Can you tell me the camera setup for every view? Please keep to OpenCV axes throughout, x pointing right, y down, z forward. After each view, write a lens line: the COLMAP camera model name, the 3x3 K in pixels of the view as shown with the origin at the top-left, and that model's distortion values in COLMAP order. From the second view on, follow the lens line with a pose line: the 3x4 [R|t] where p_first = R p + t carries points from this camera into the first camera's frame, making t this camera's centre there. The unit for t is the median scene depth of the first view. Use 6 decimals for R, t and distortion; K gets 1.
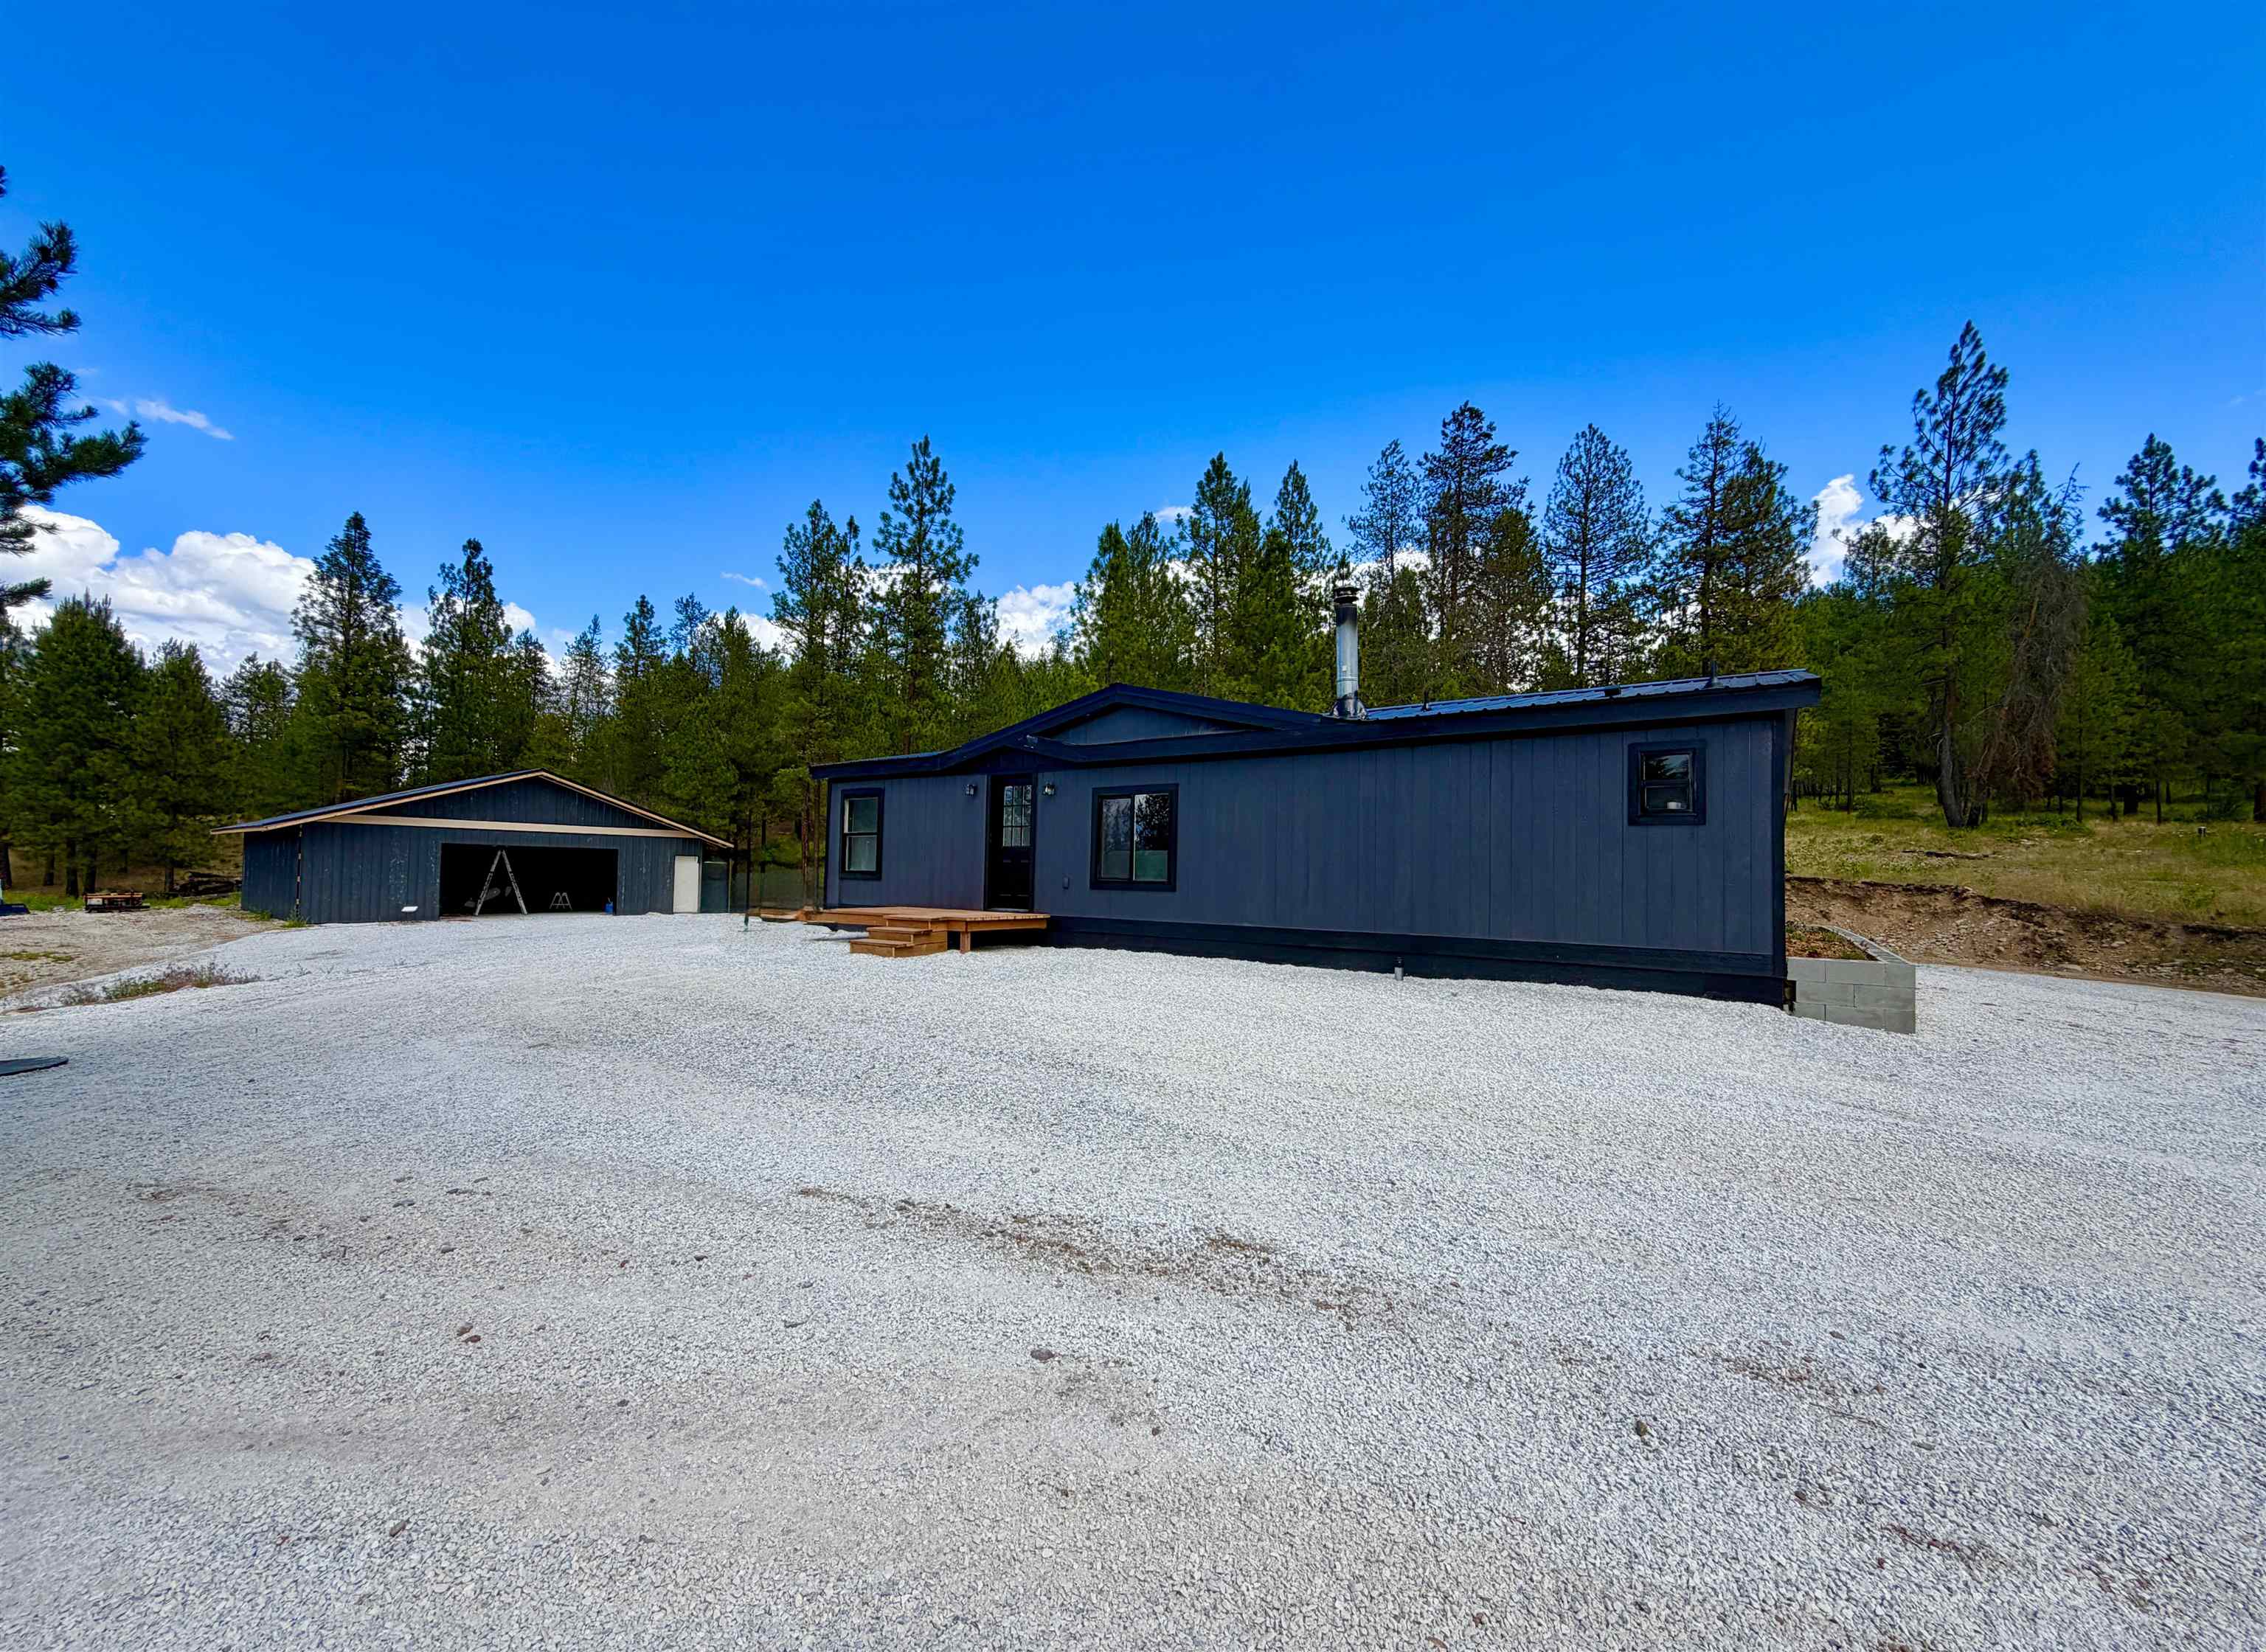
lens RADIAL K [[884.2, 0, 1129.3], [0, 884.2, 846.5], [0, 0, 1]] dist [-0.006085, -0.000106]
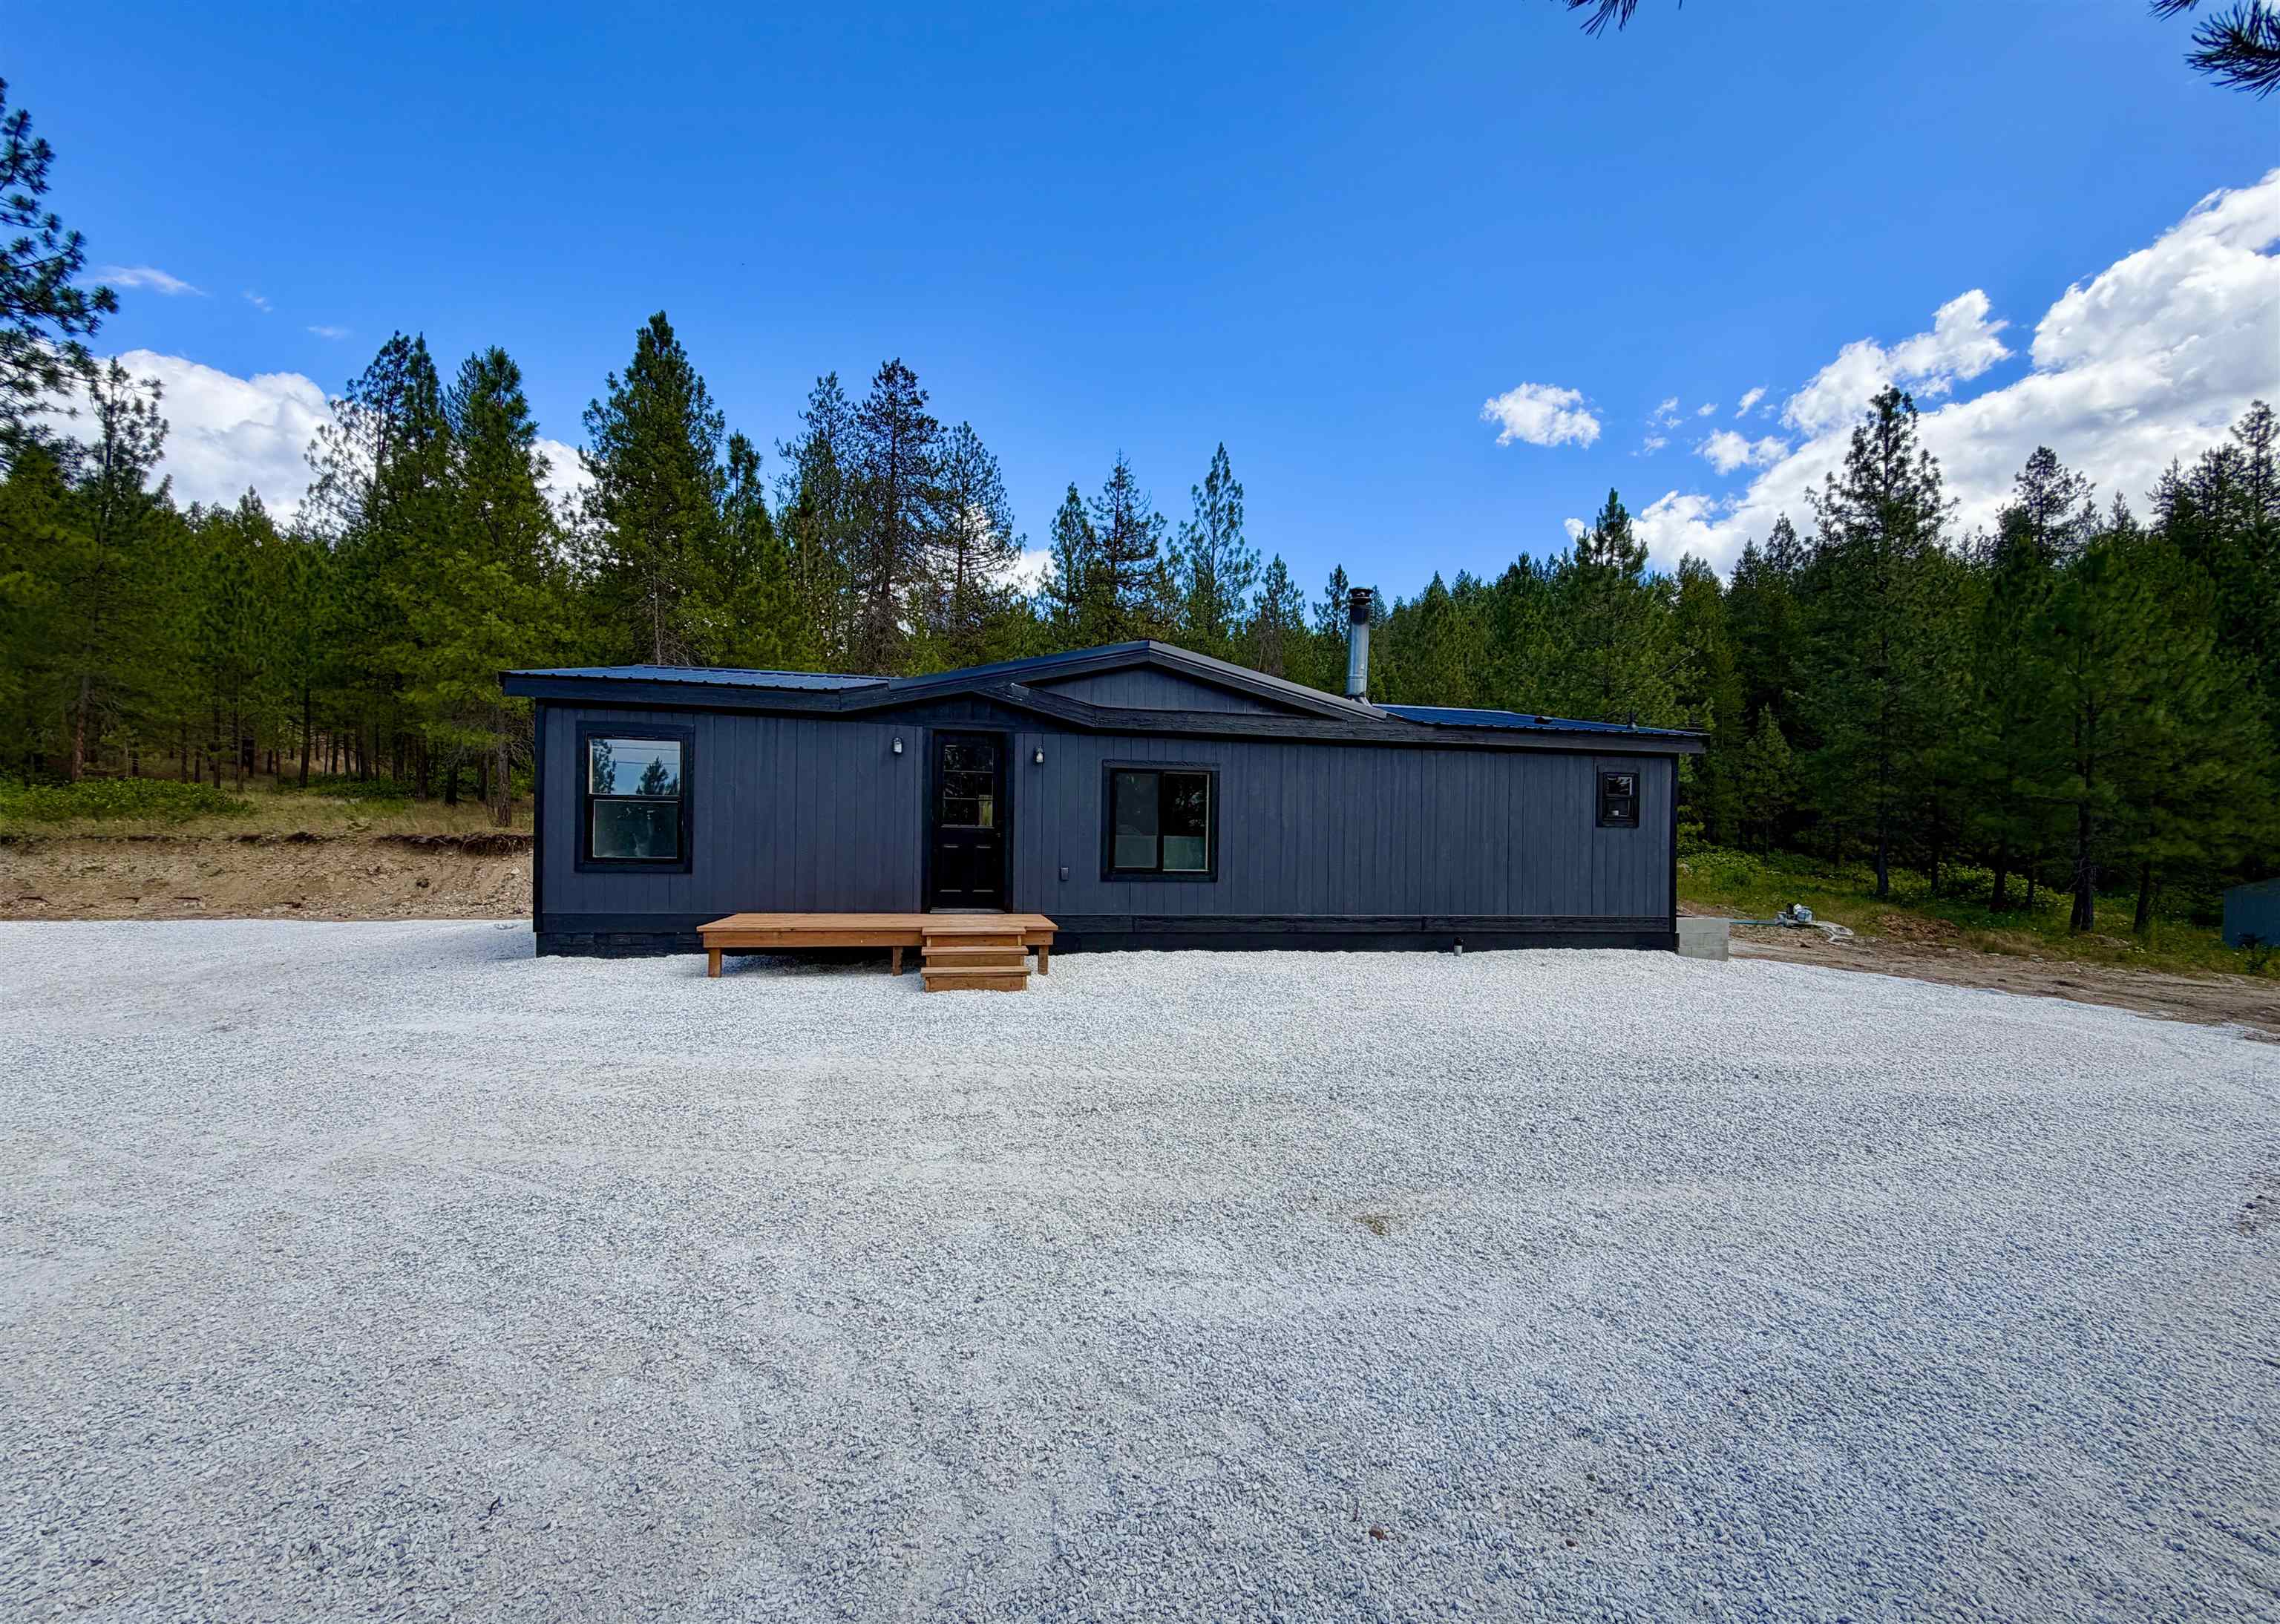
lens RADIAL K [[890.0, 0, 1151.1], [0, 890.0, 871.2], [0, 0, 1]] dist [0.000787, 0.000075]
pose [[0.688088, -0.020921, 0.725326, -0.237192], [-0.026424, 0.998199, 0.053859, -0.003080], [-0.725146, -0.056226, 0.686295, 0.150309]]
